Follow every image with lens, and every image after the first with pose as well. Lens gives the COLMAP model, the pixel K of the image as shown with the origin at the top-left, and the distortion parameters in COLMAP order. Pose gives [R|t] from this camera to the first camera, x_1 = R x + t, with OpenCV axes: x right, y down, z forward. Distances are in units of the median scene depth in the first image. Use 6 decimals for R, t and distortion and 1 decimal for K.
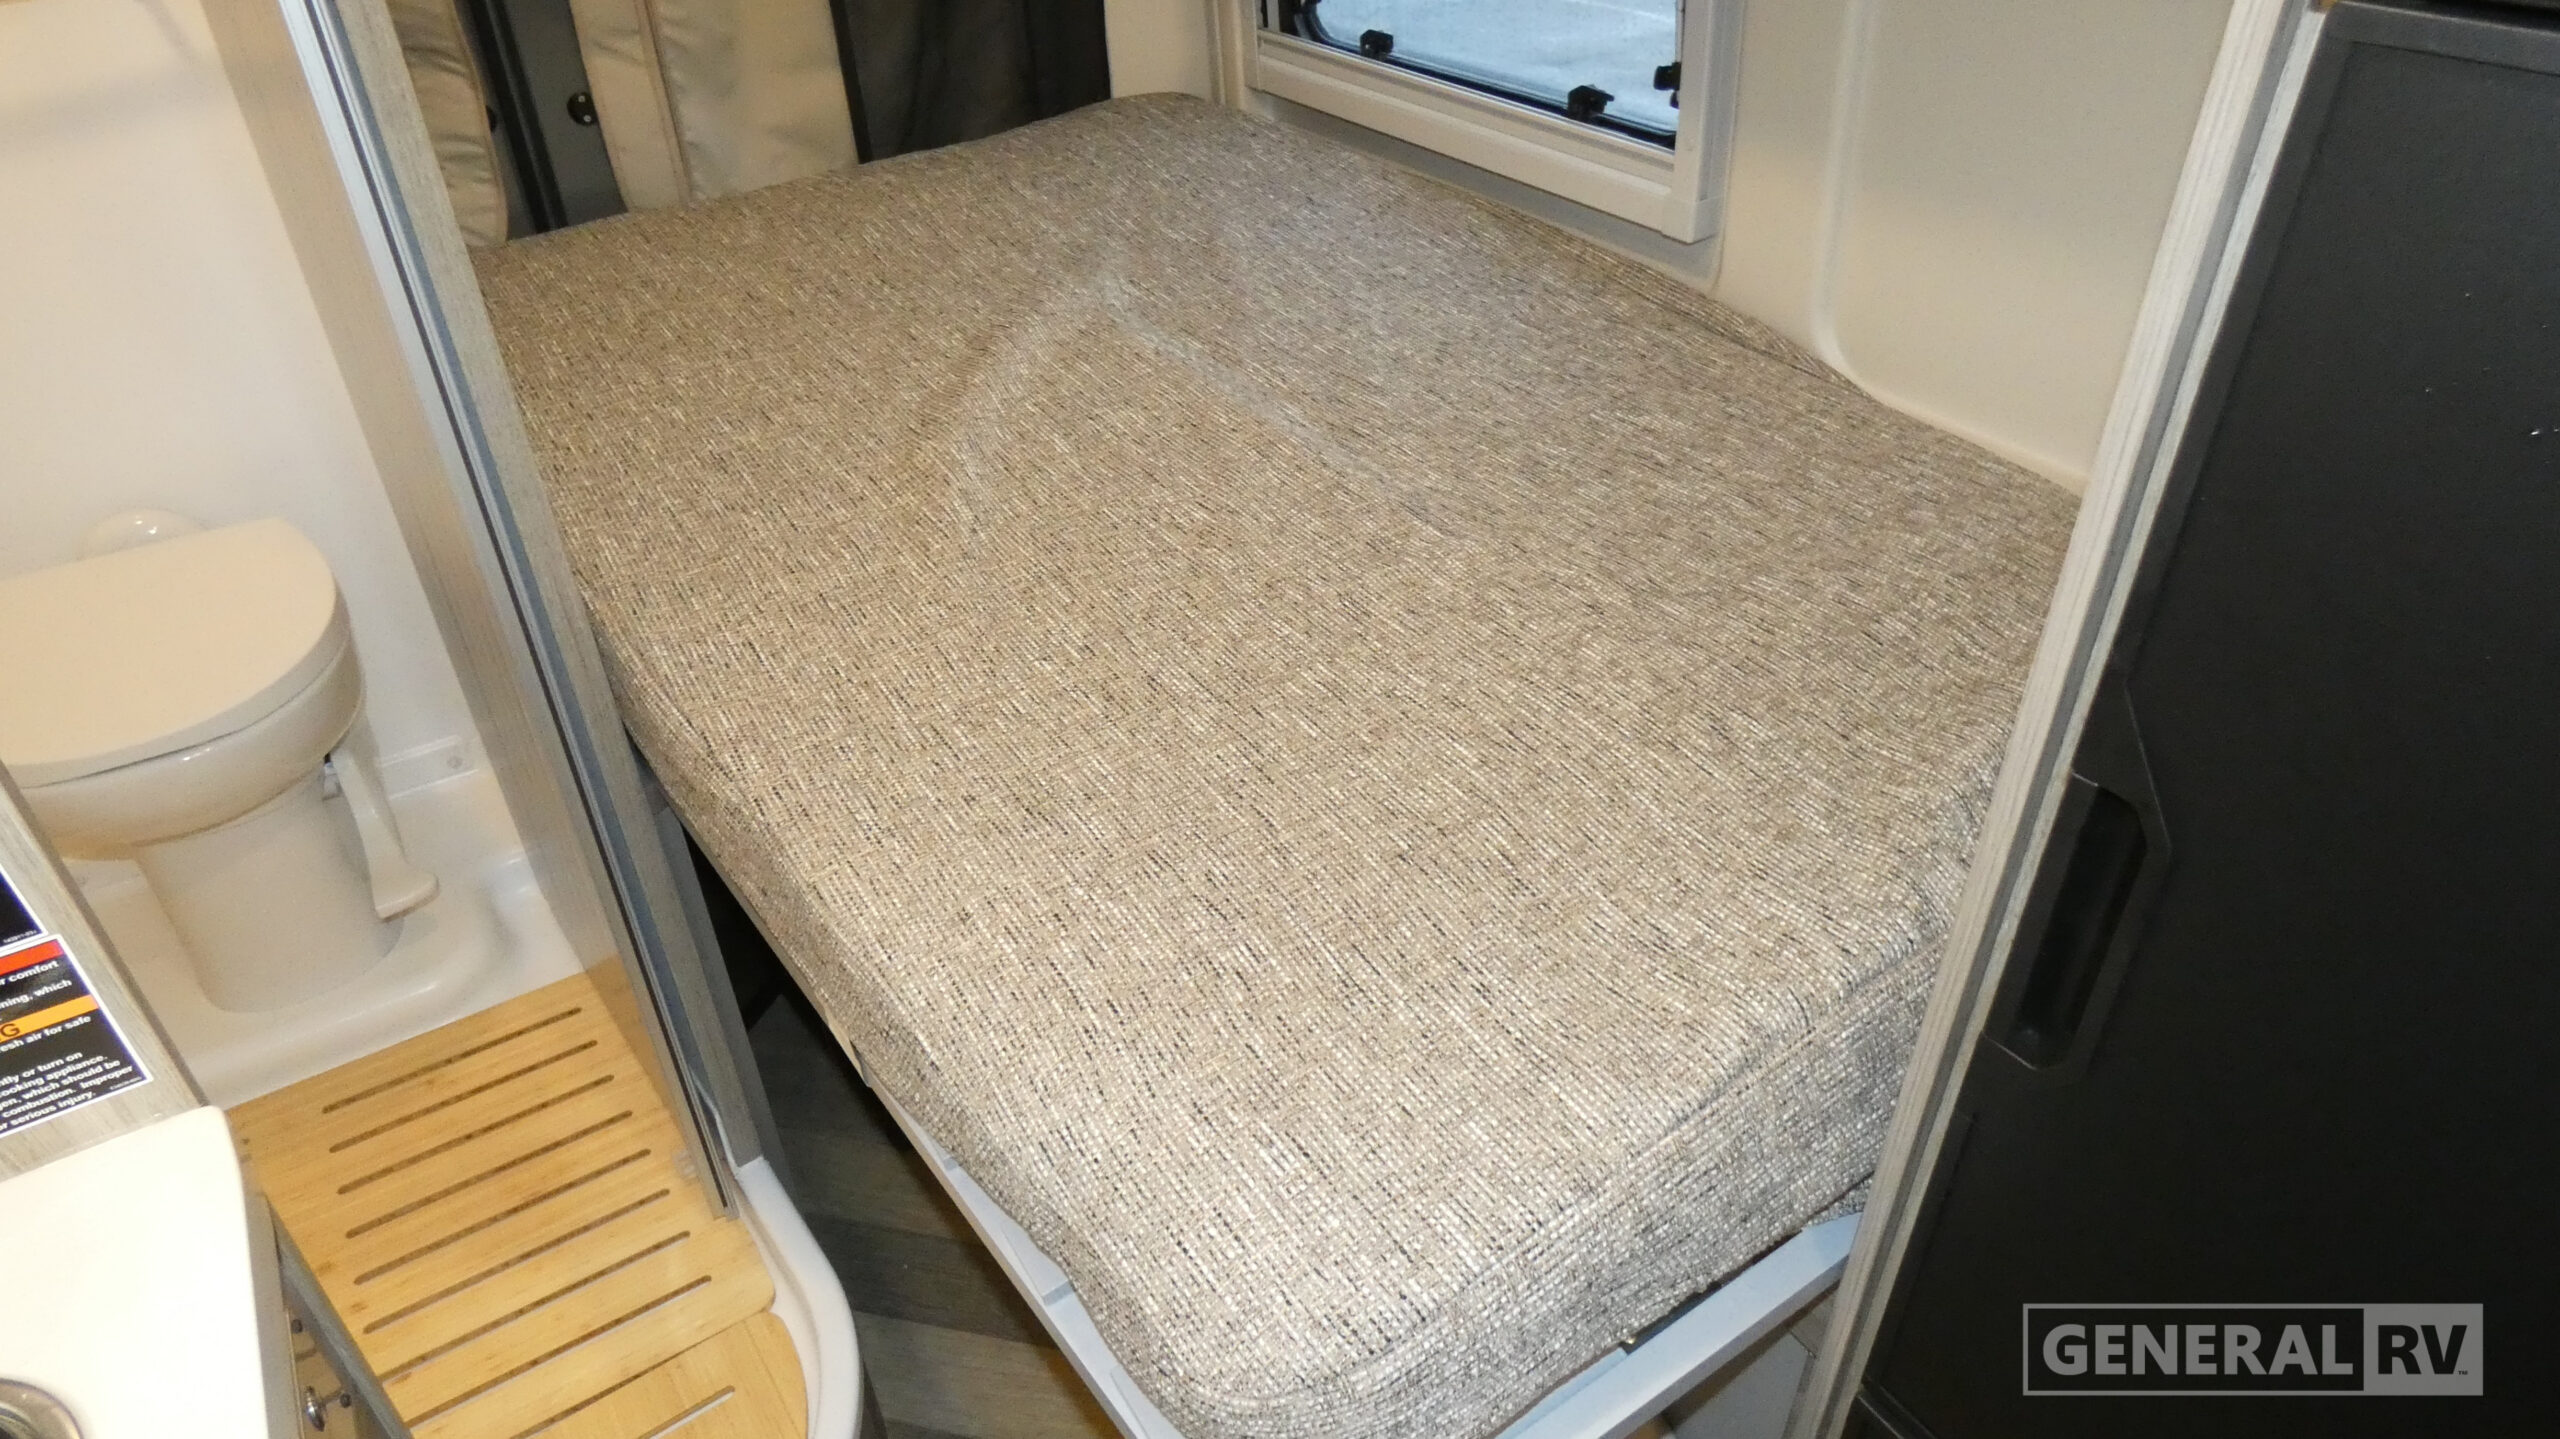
lens RADIAL K [[1531.9, 0, 1274.5], [0, 1531.9, 711.3], [0, 0, 1]] dist [-0.005813, -0.001139]
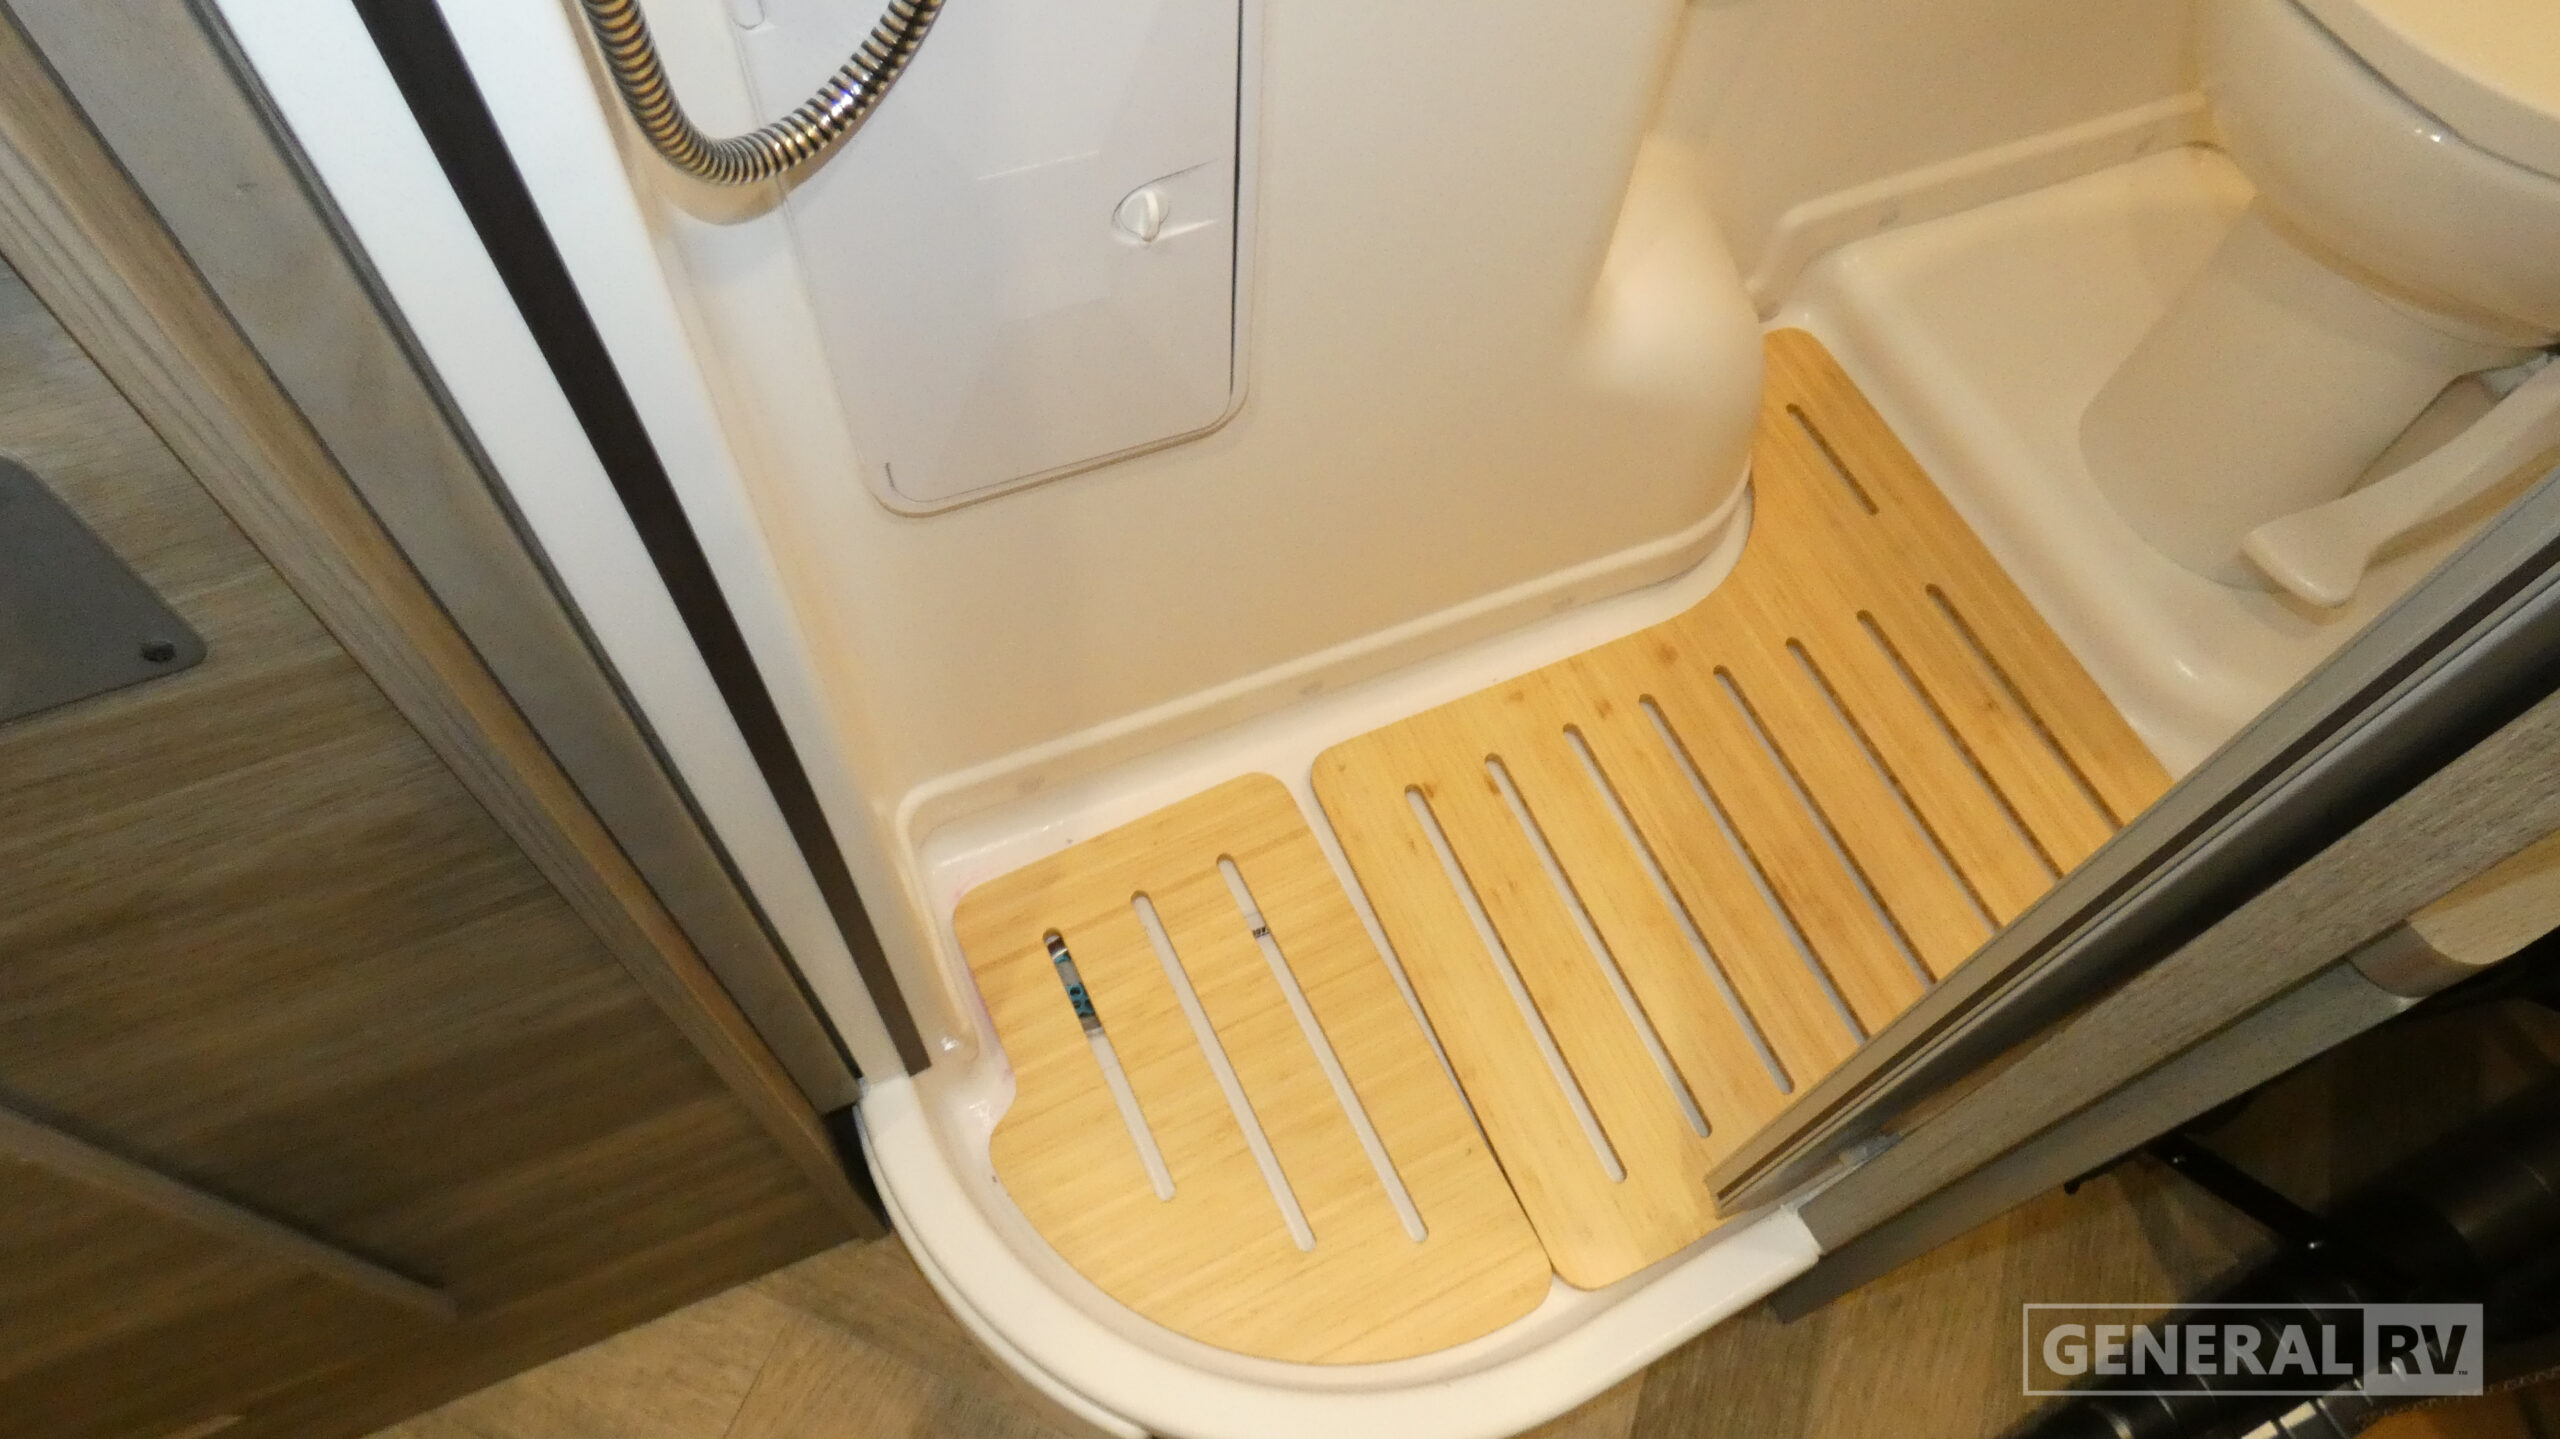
lens RADIAL K [[1535.5, 0, 1248.2], [0, 1535.5, 724.2], [0, 0, 1]] dist [0.003135, 0.000109]
pose [[-0.171168, 0.858644, -0.483148, -0.169380], [-0.597605, 0.299394, 0.743796, -0.052210], [0.783307, 0.416046, 0.461883, 0.438875]]
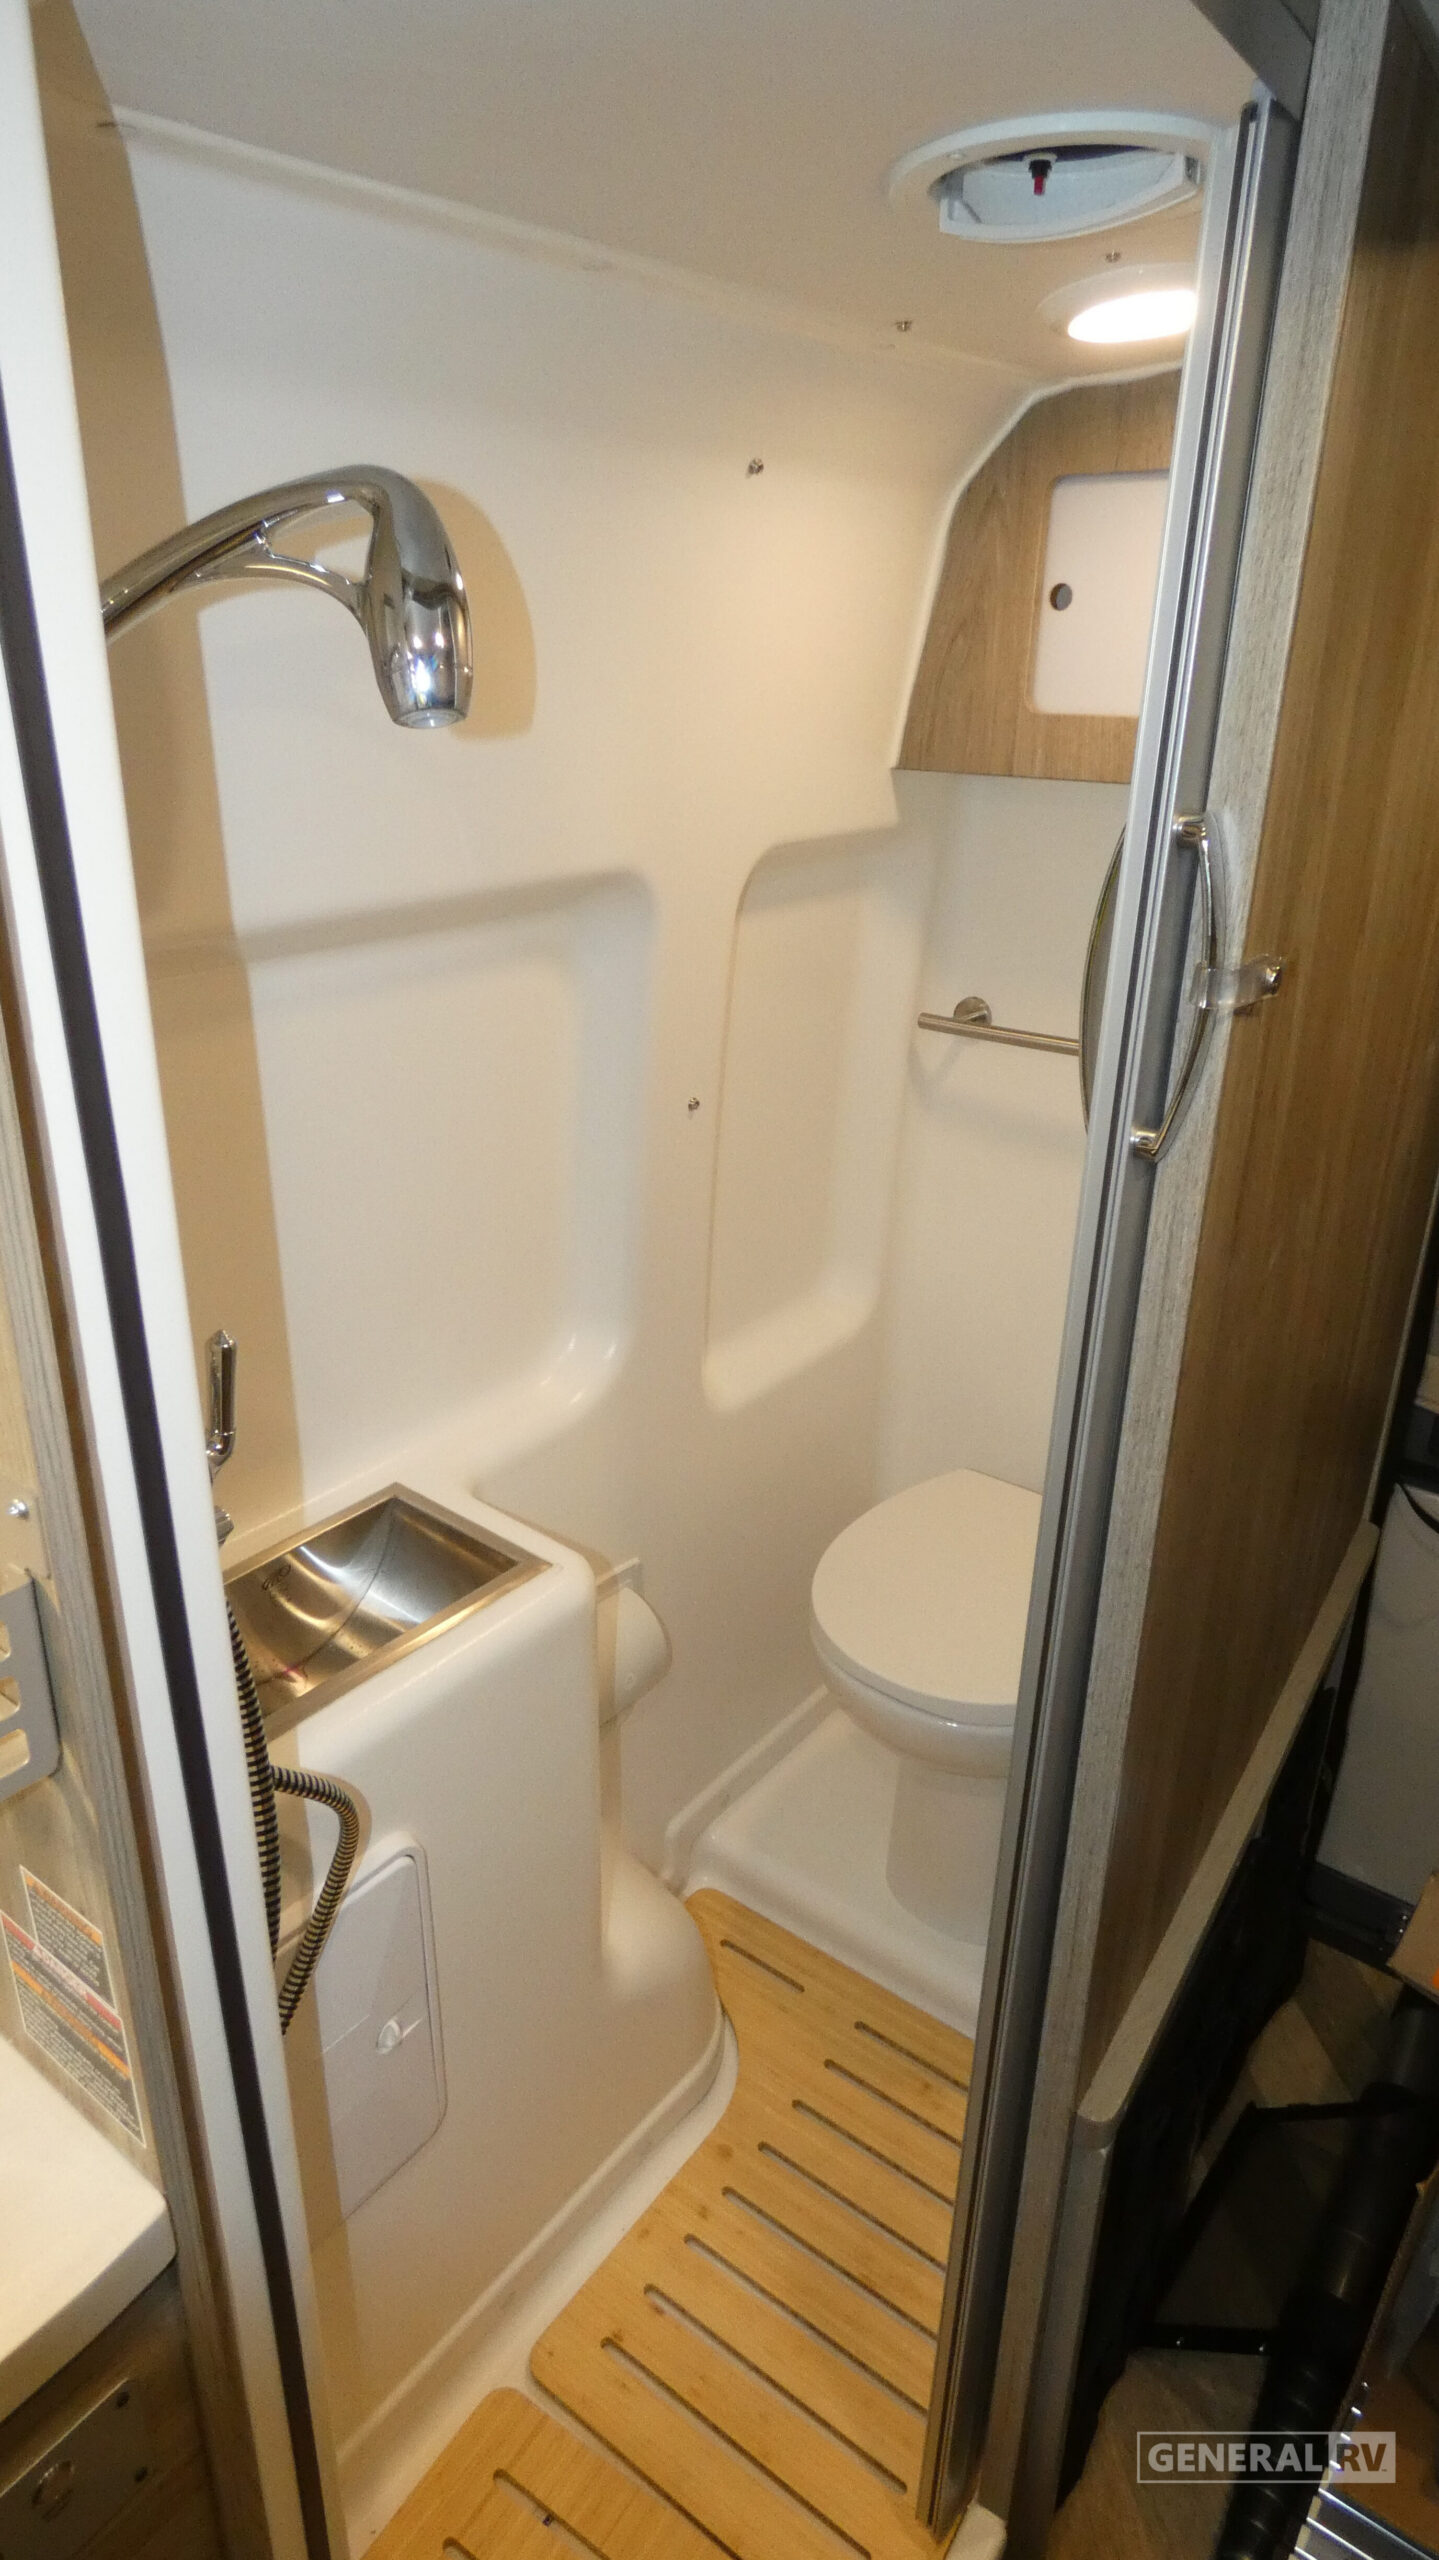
lens RADIAL K [[1531.9, 0, 719.5], [0, 1531.9, 1280.0], [0, 0, 1]] dist [-0.005813, -0.001139]
pose [[0.336062, 0.391863, -0.856450, 0.041455], [-0.560361, 0.814071, 0.152593, -0.248587], [0.757006, 0.428640, 0.493163, 0.185262]]
